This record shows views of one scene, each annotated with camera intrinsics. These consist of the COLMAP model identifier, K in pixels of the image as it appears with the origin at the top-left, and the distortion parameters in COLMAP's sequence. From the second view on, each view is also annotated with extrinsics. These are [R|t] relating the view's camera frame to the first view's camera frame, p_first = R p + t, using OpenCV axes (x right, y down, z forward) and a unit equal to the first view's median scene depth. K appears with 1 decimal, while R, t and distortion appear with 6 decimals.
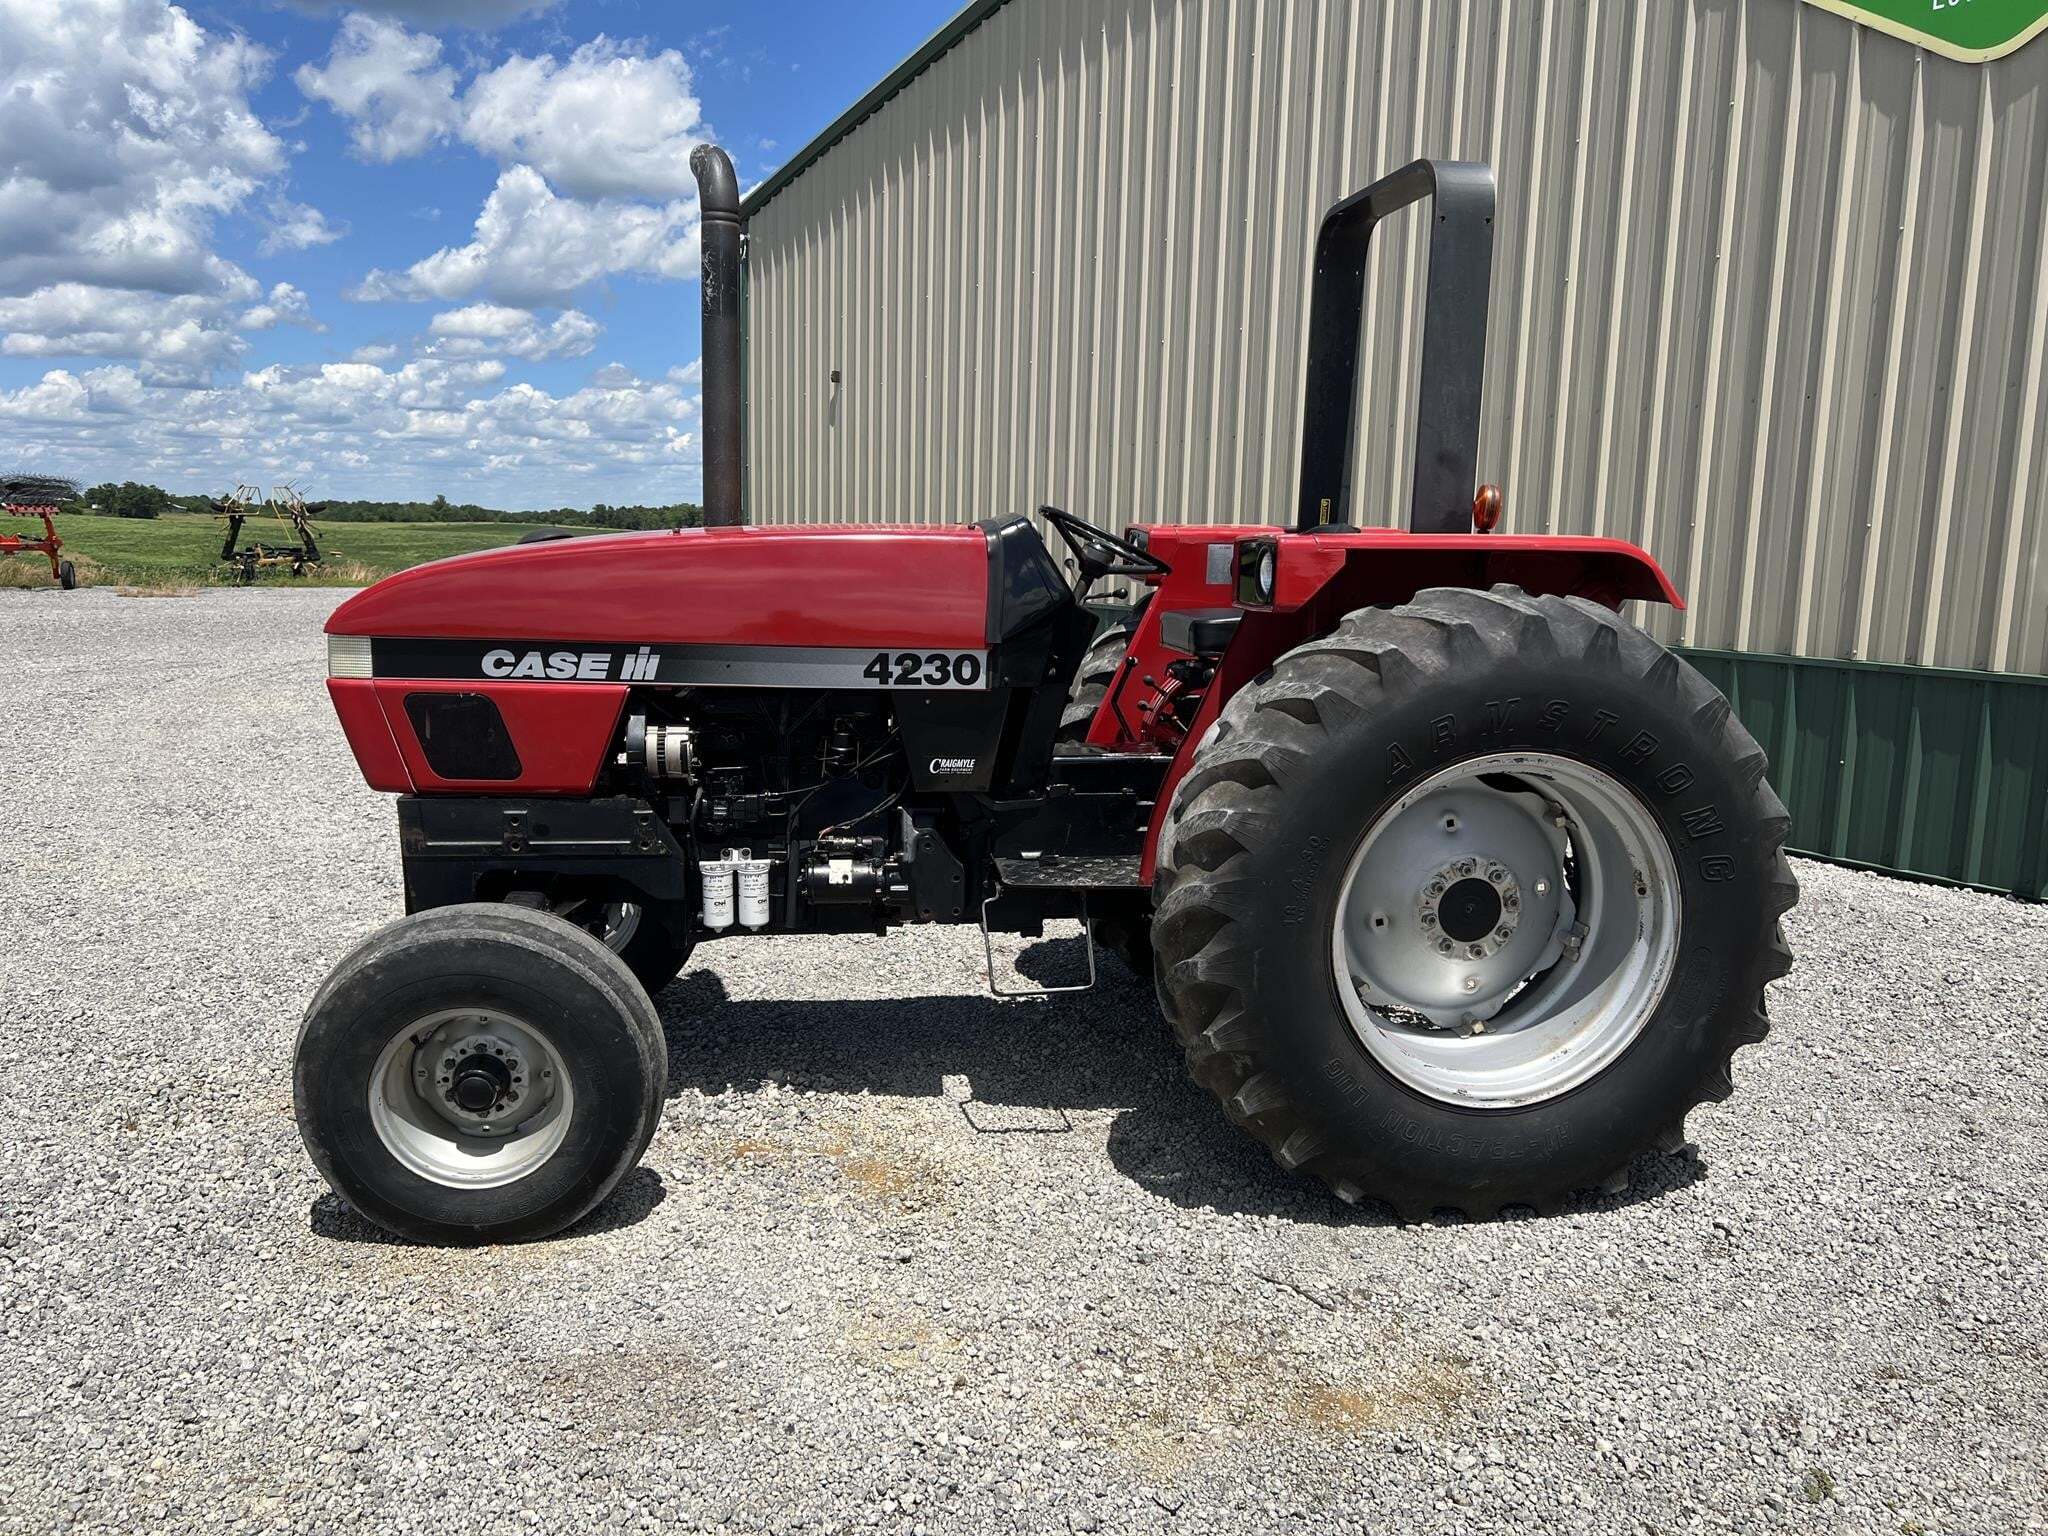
lens RADIAL K [[1532.1, 0, 1020.7], [0, 1532.1, 761.9], [0, 0, 1]] dist [0.055042, -0.062584]
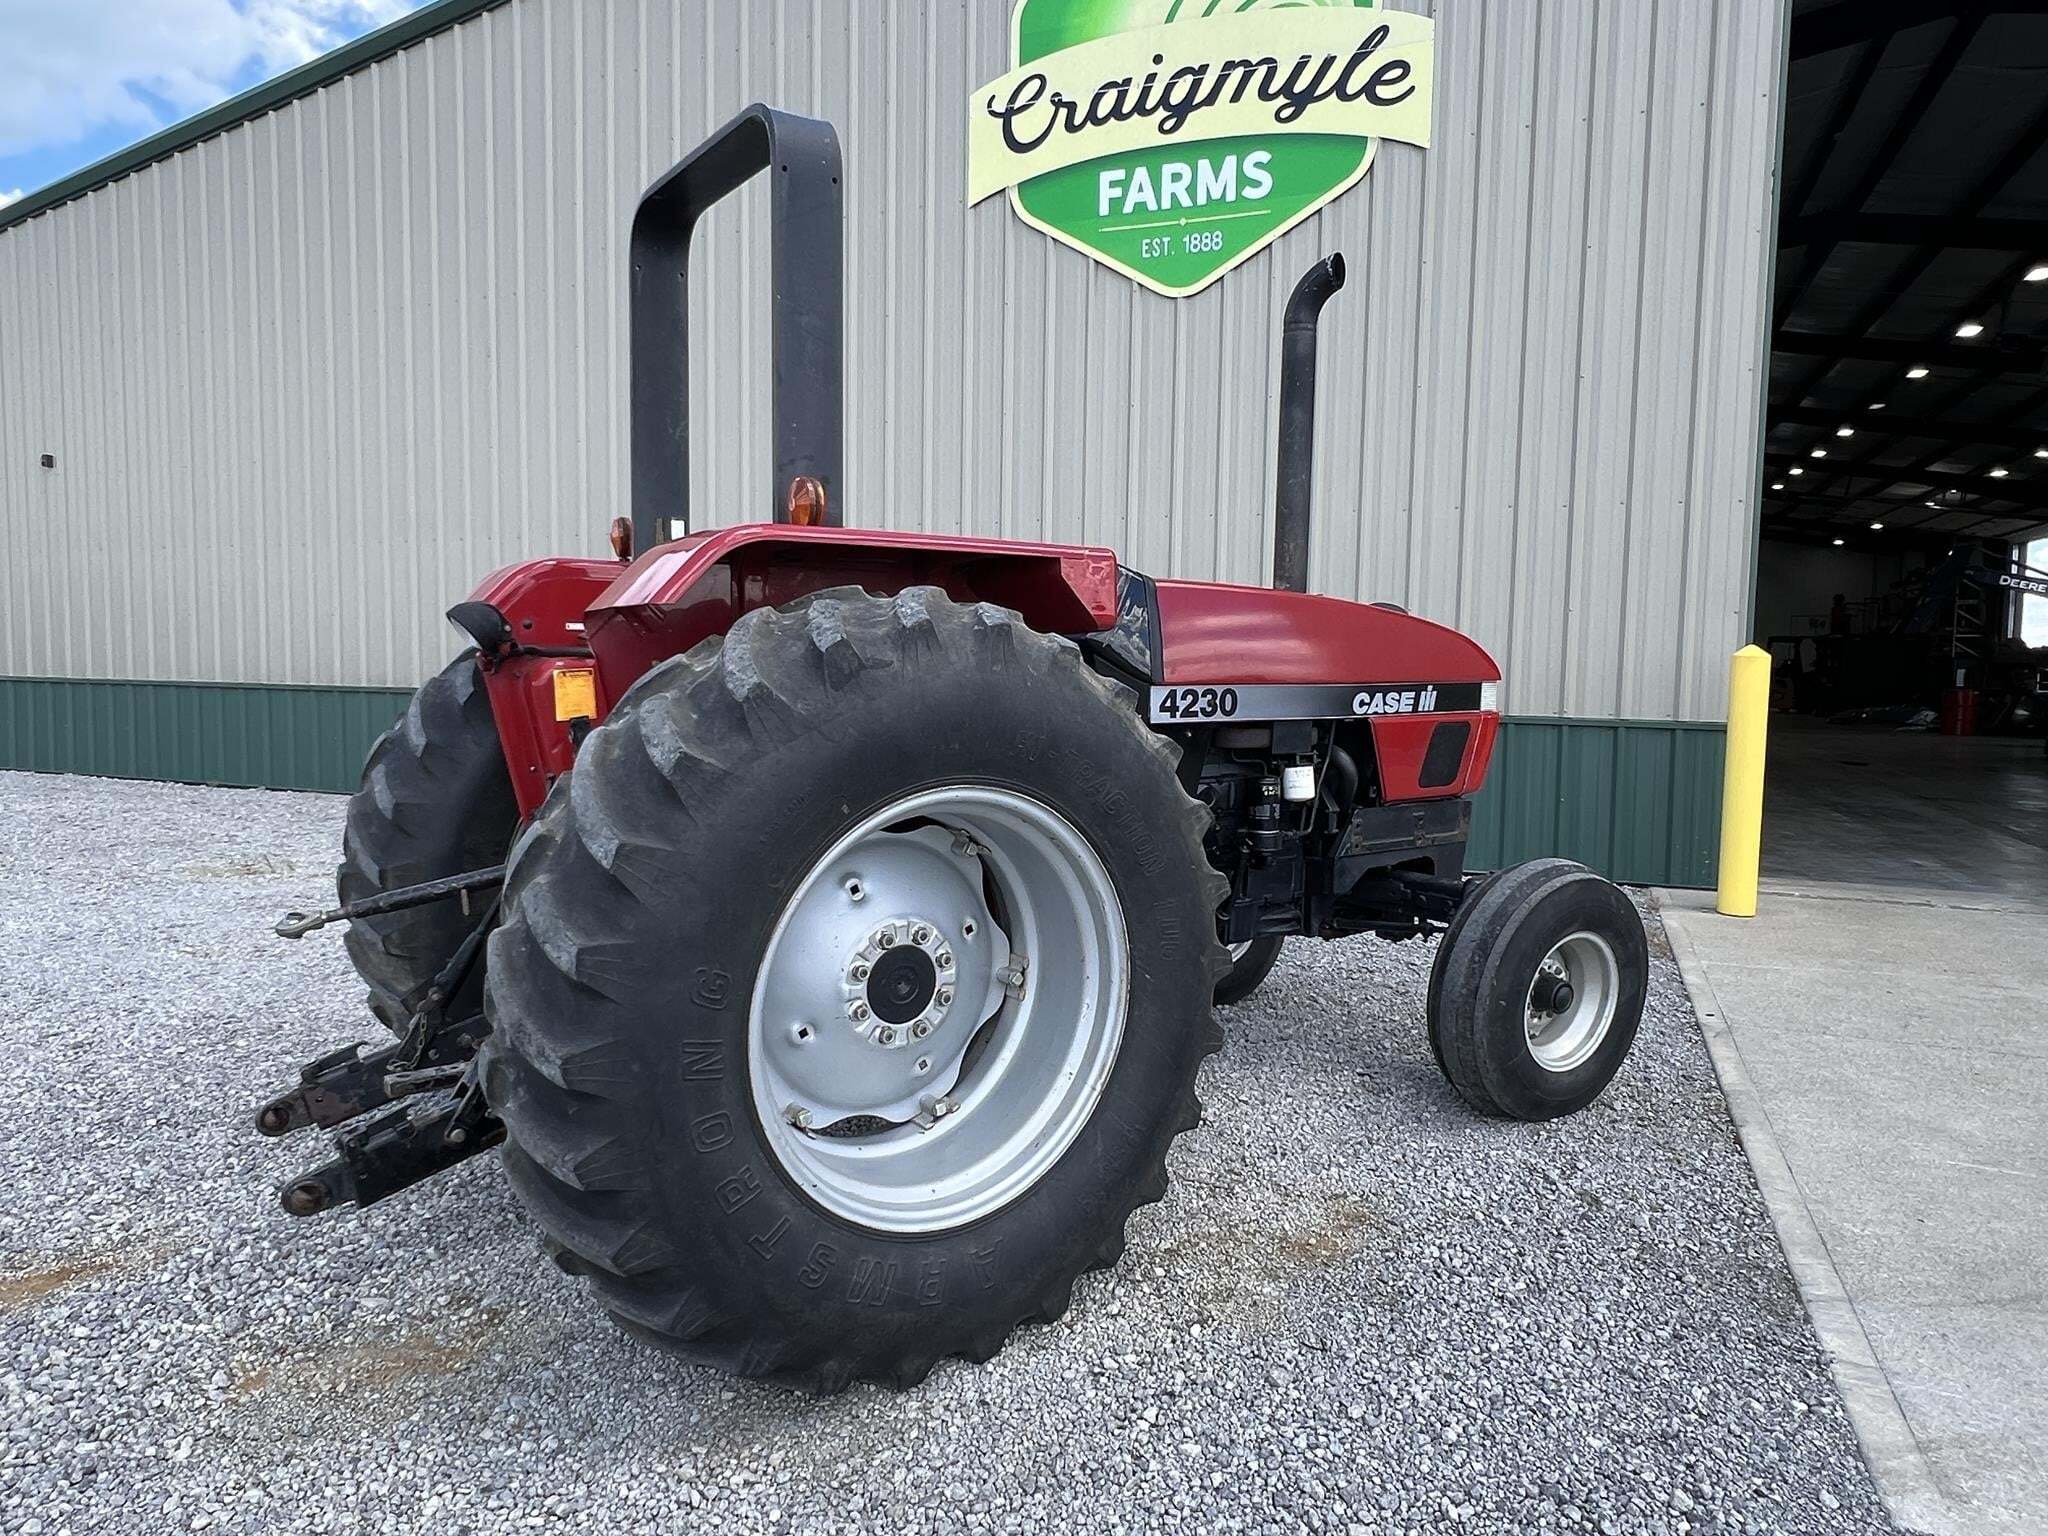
lens RADIAL K [[1308.4, 0, 1017.9], [0, 1308.4, 762.1], [0, 0, 1]] dist [-0.003963, -0.000352]
pose [[0.819942, -0.057445, 0.569557, -0.438807], [0.090200, 0.995488, -0.029450, 0.023938], [-0.565295, 0.075521, 0.821424, 0.173097]]
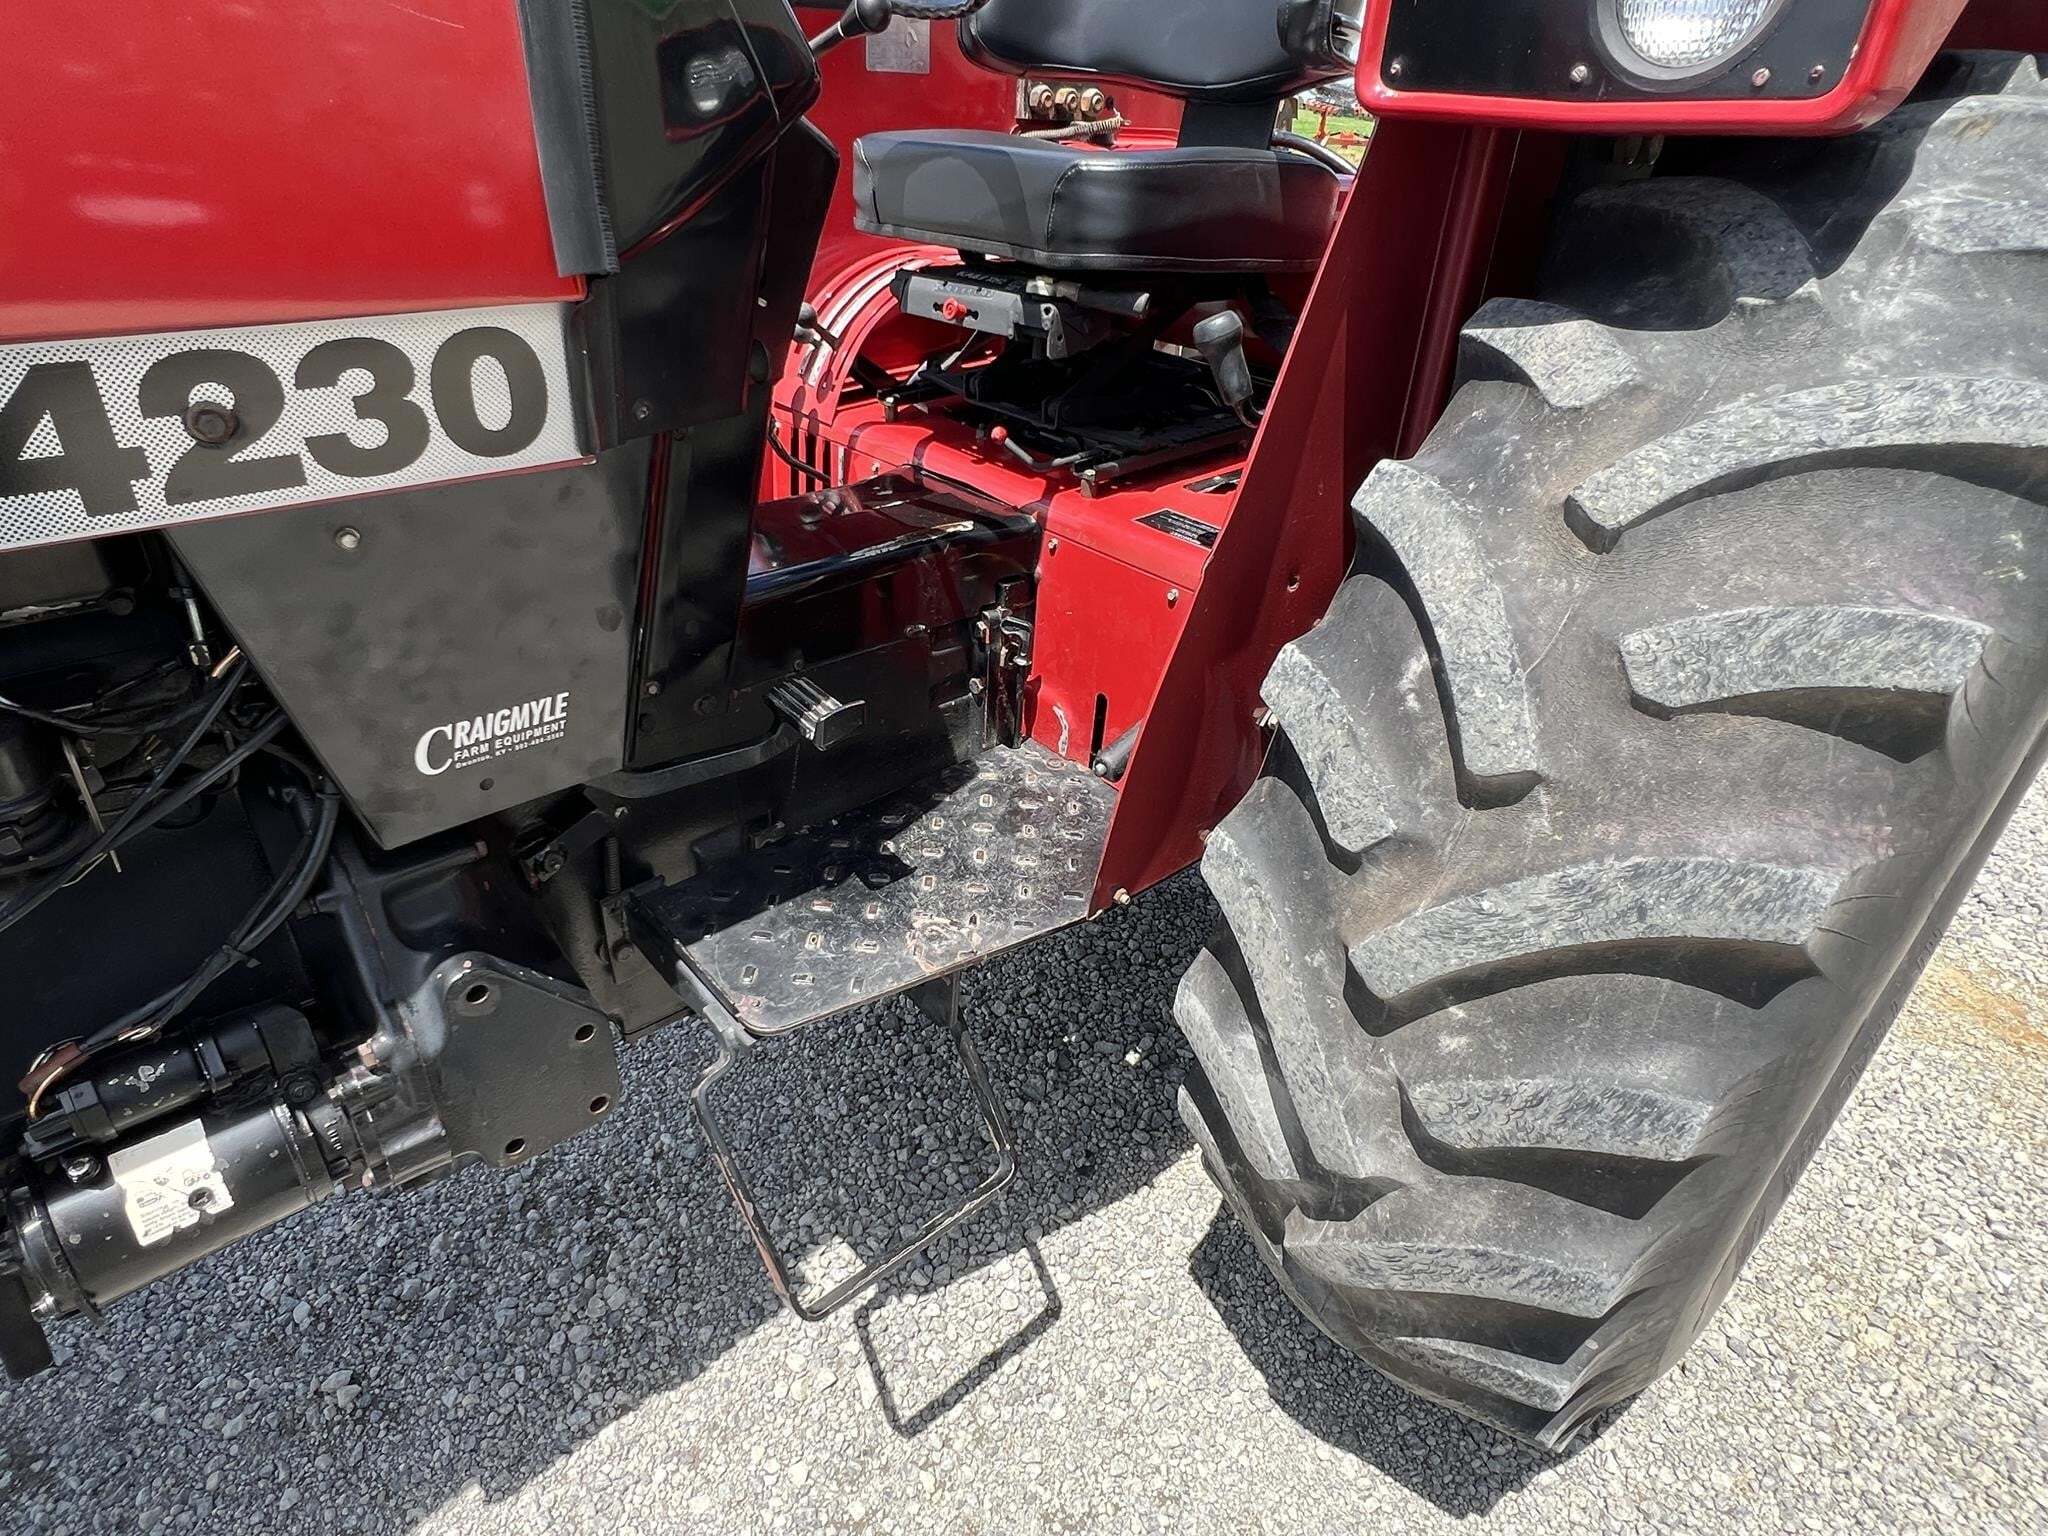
lens RADIAL K [[1143.6, 0, 1020.7], [0, 1143.6, 775.8], [0, 0, 1]] dist [-0.002019, -0.000937]
pose [[0.833896, -0.267508, 0.482759, -0.072560], [0.056074, 0.911226, 0.408072, -0.077881], [-0.549066, -0.313219, 0.774868, 0.820864]]
